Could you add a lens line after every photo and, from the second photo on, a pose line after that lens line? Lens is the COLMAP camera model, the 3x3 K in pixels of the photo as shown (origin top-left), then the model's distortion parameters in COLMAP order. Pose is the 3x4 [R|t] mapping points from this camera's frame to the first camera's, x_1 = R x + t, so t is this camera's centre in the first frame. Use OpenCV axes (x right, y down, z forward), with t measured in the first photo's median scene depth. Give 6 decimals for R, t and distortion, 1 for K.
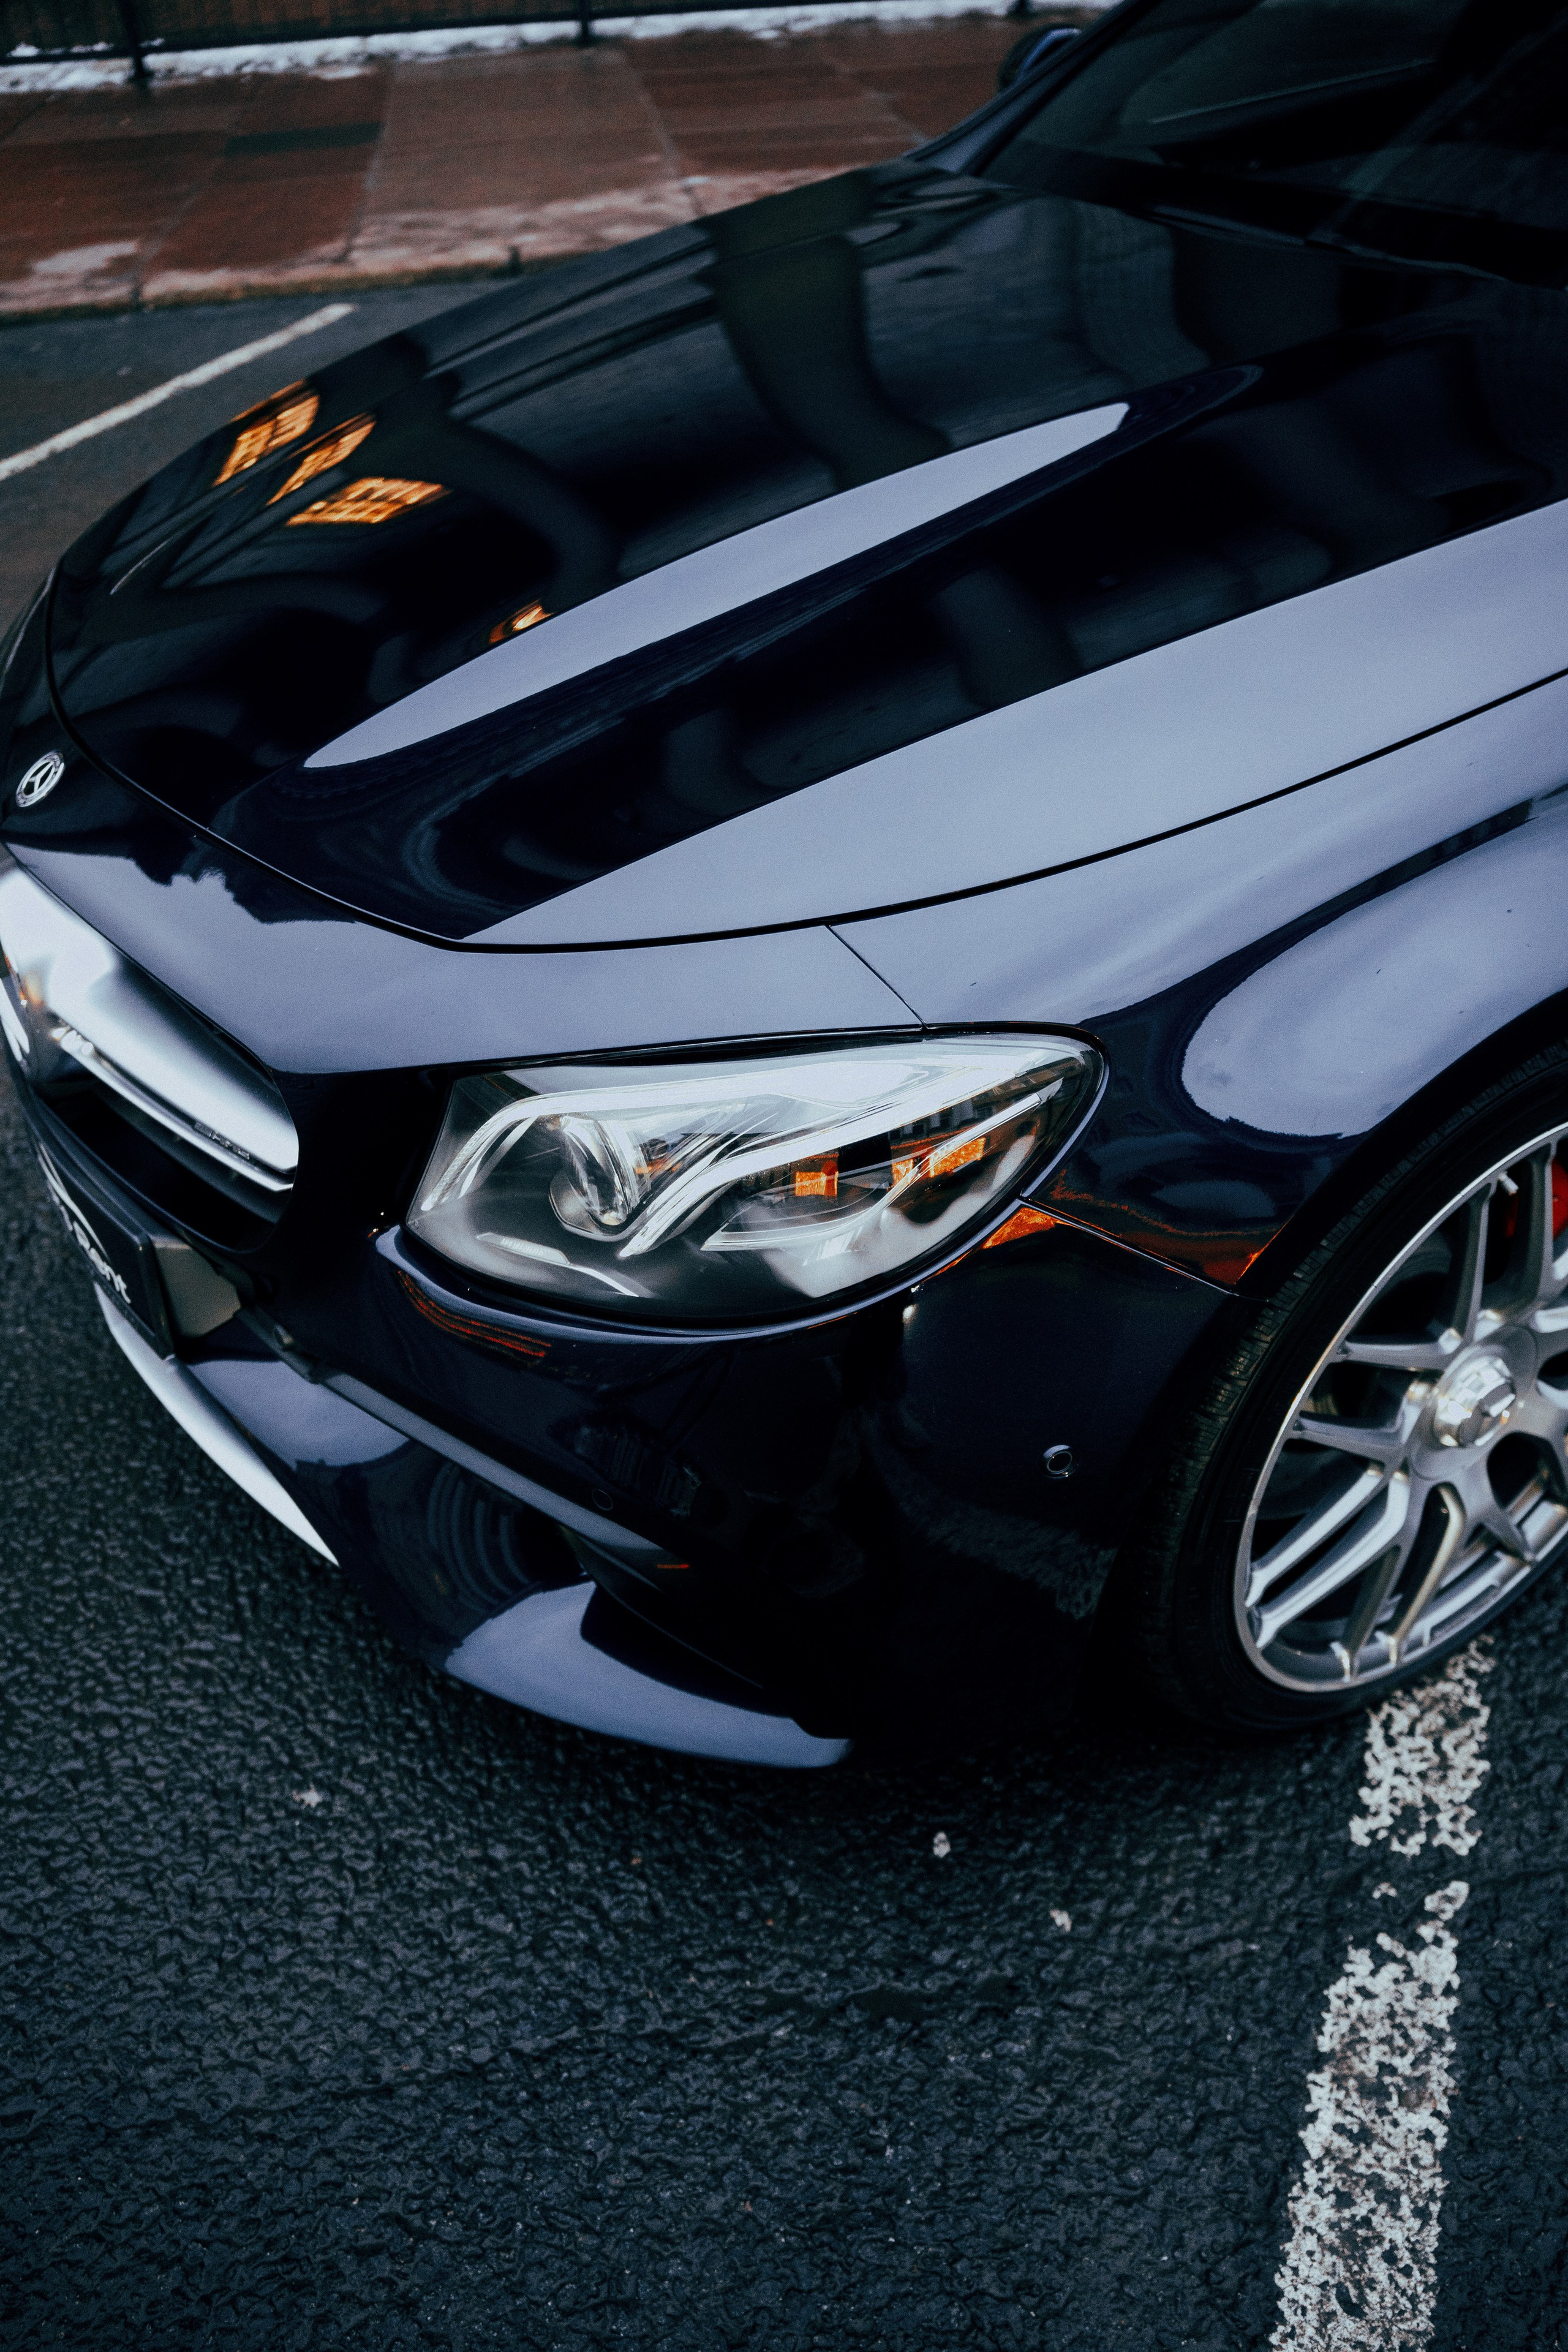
lens RADIAL K [[1891.8, 0, 784.0], [0, 1891.8, 1176.0], [0, 0, 1]] dist [-0.199975, 0.177752]
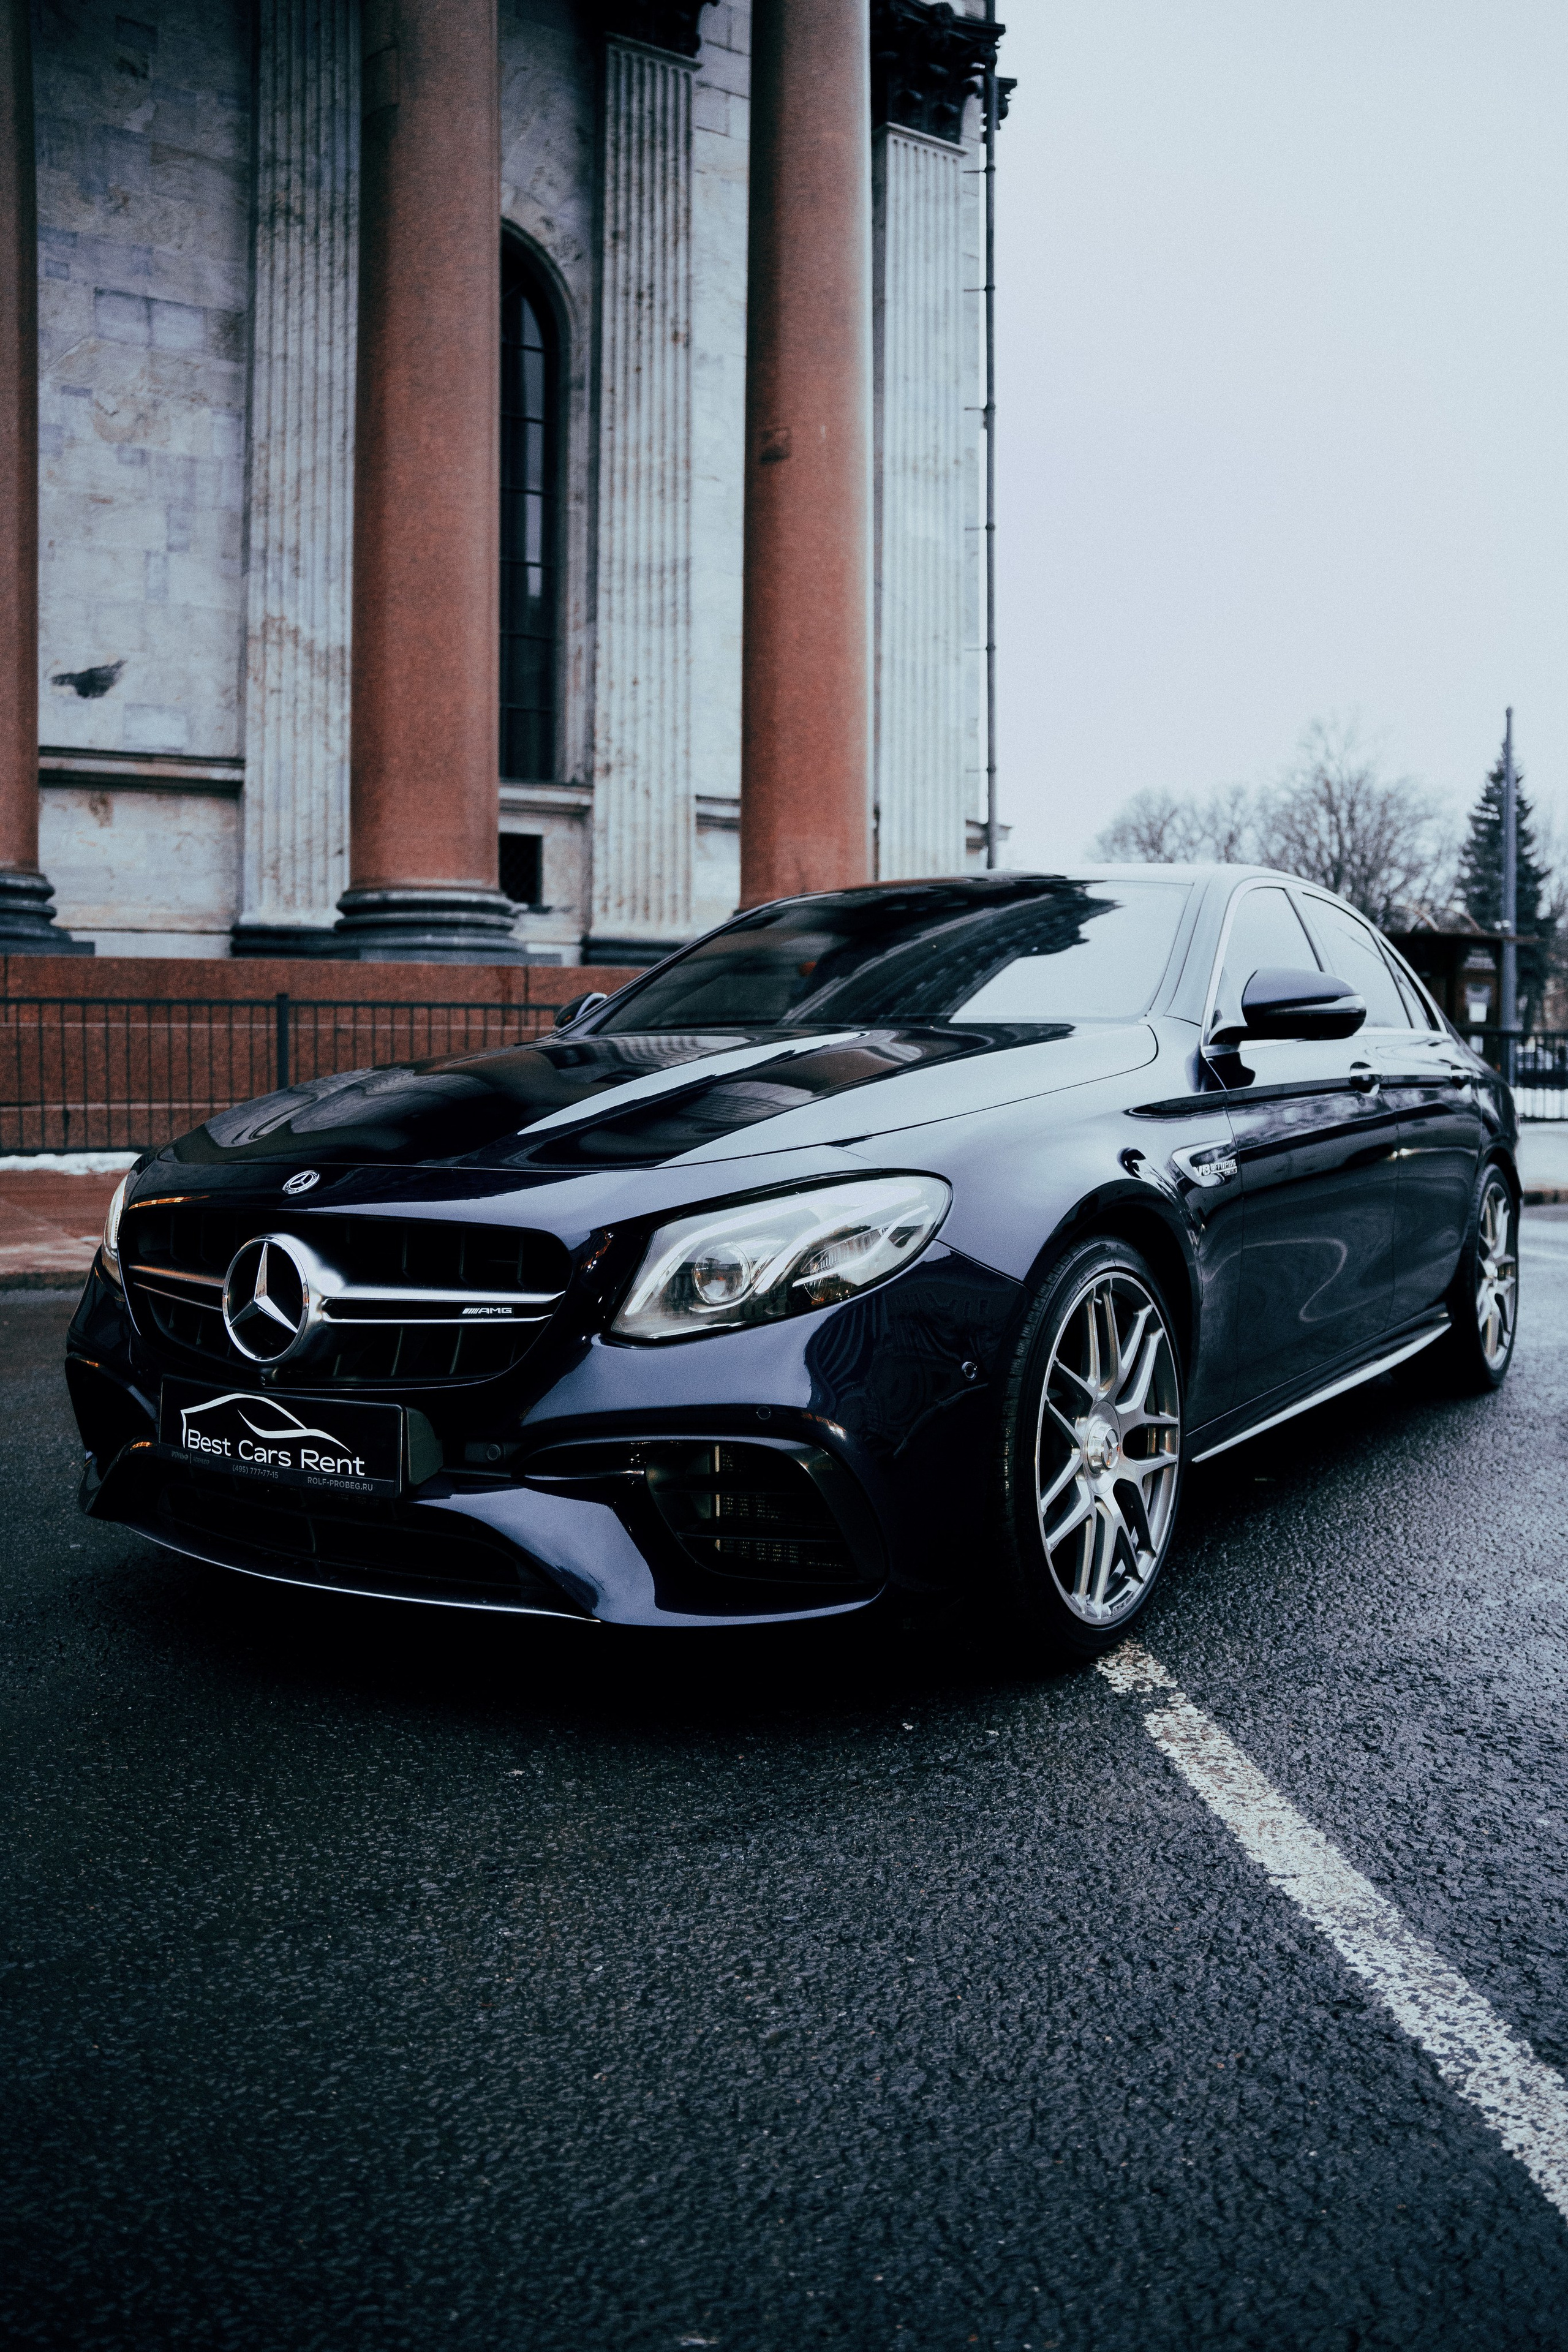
lens RADIAL K [[1891.8, 0, 784.0], [0, 1891.8, 1176.0], [0, 0, 1]] dist [-0.199975, 0.177752]
pose [[0.906598, 0.021744, 0.421435, -0.749032], [0.224276, 0.821128, -0.524833, 0.827480], [-0.357464, 0.570330, 0.739556, -0.495091]]
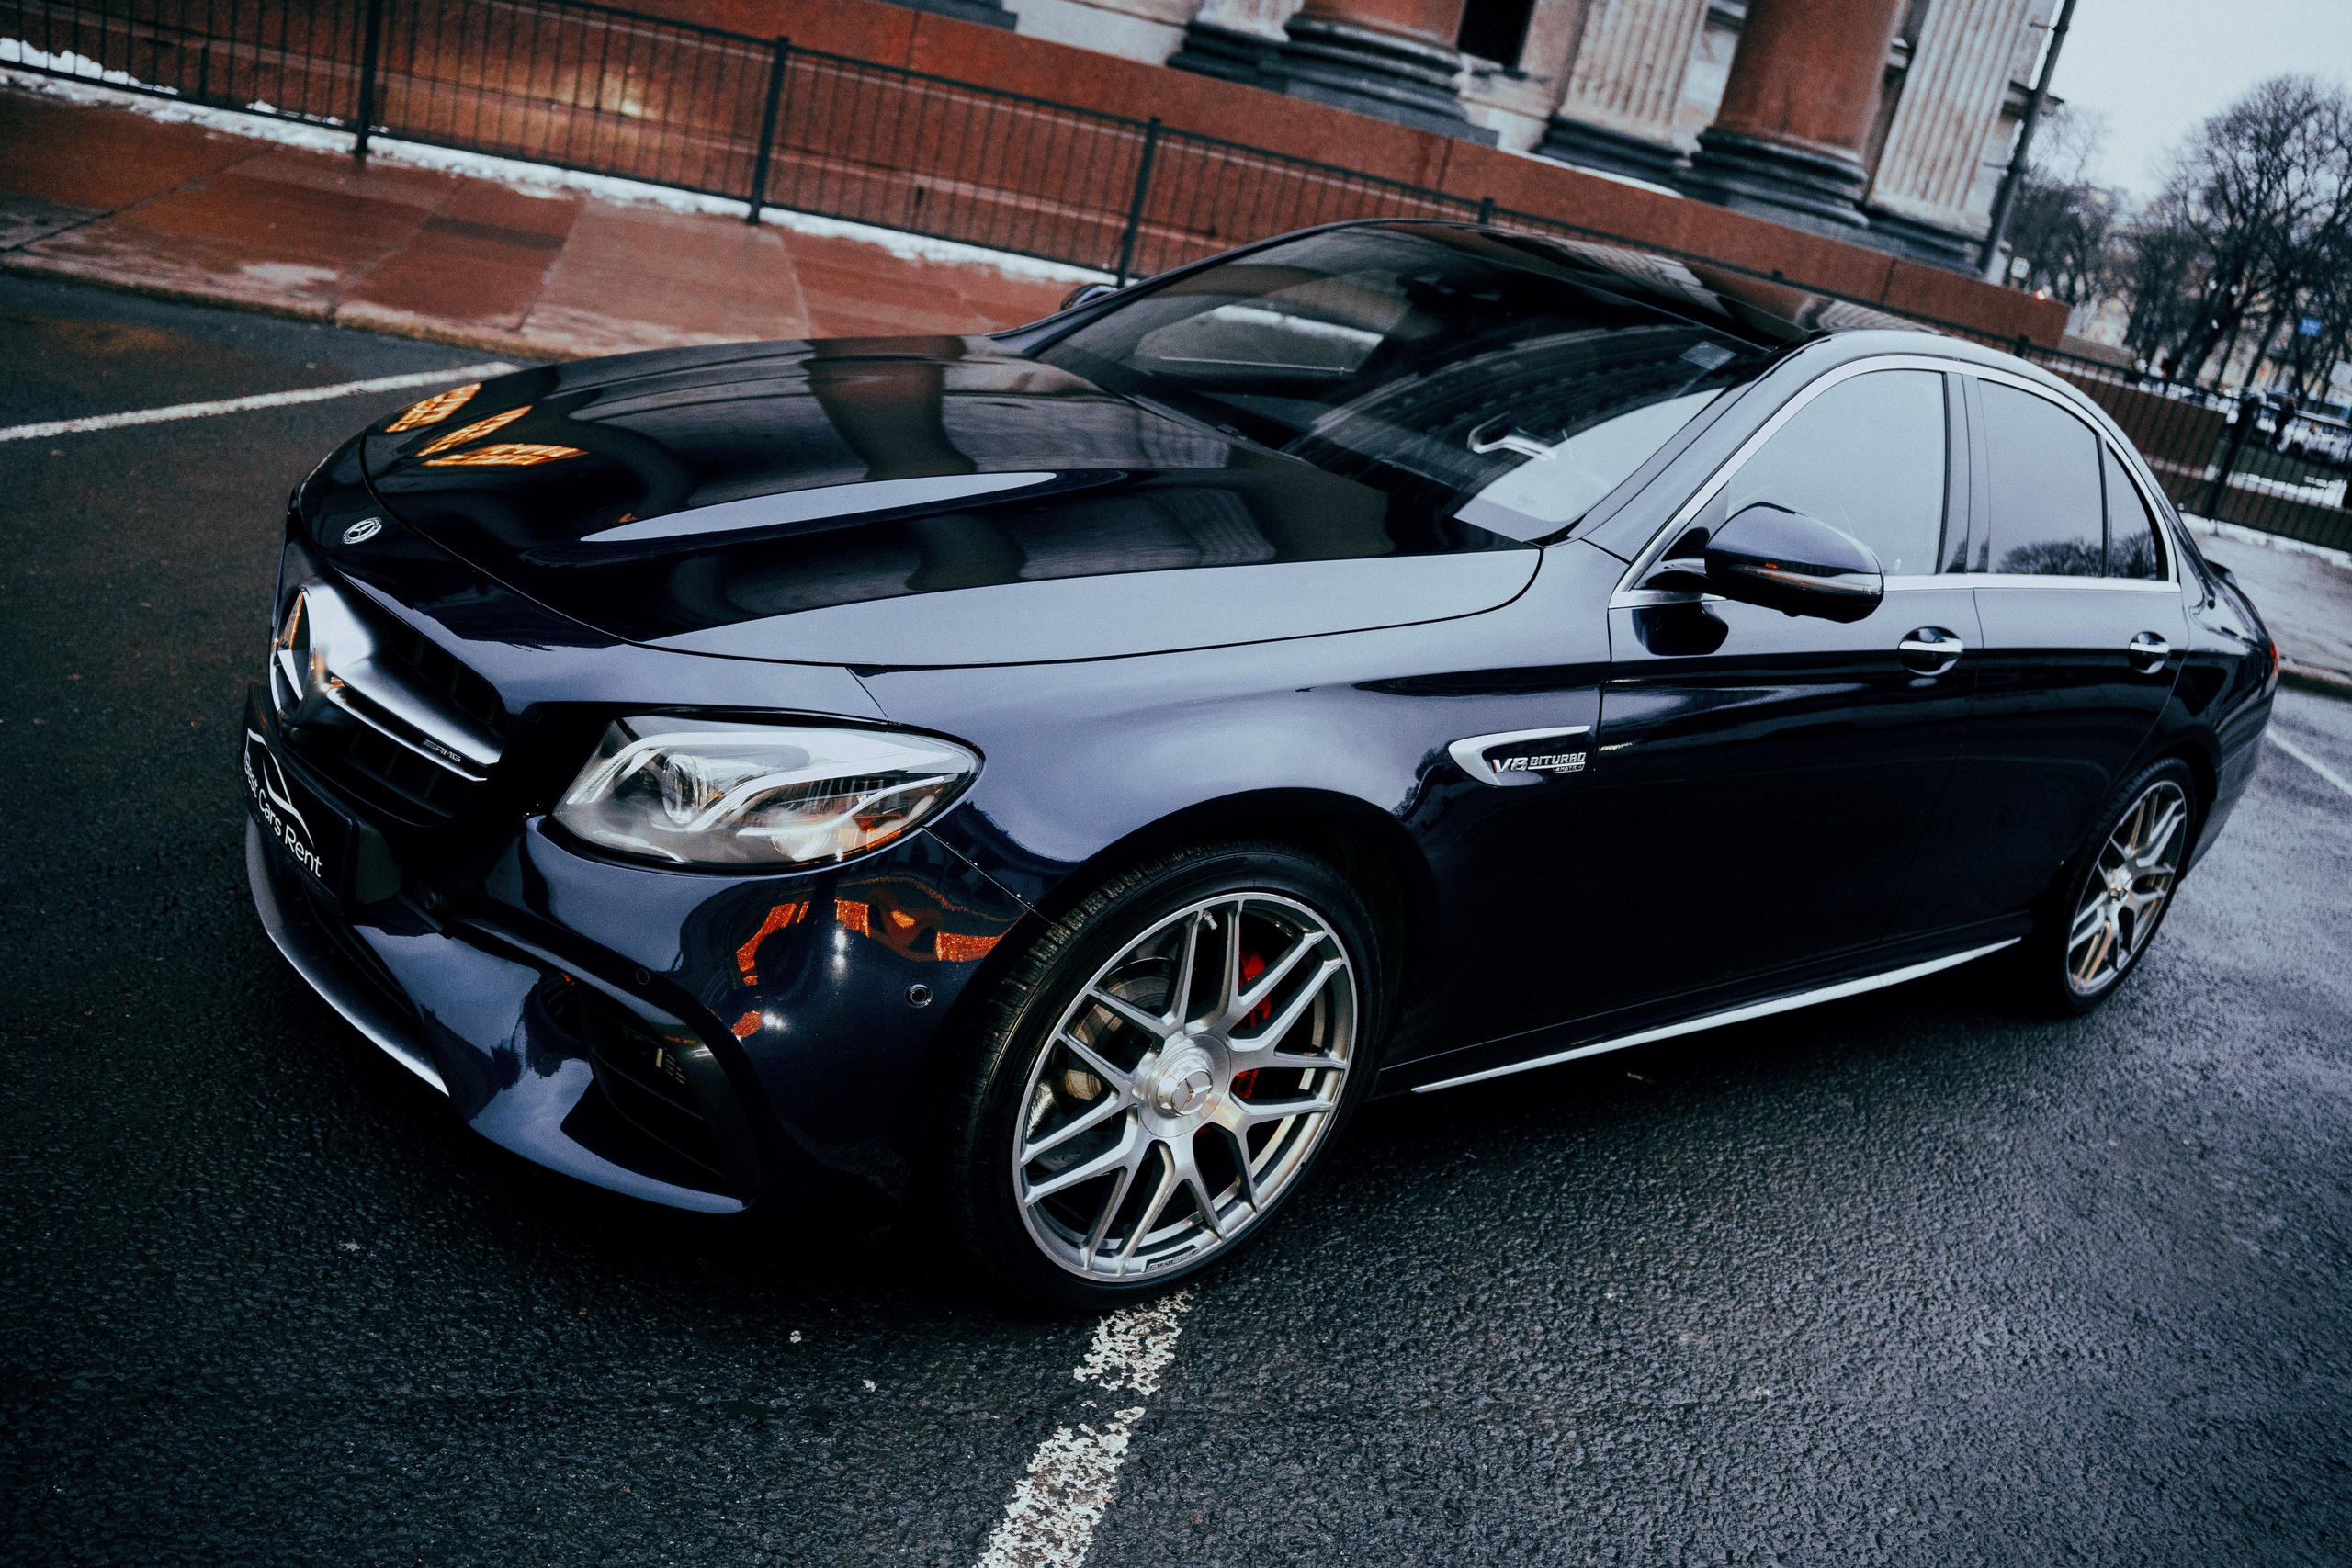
lens RADIAL K [[1891.6, 0, 1176.0], [0, 1891.6, 784.0], [0, 0, 1]] dist [-0.199975, 0.177752]
pose [[0.958934, 0.209580, 0.191109, 0.003471], [-0.141070, 0.936967, -0.319675, 0.385746], [-0.246060, 0.279588, 0.928055, -0.552237]]
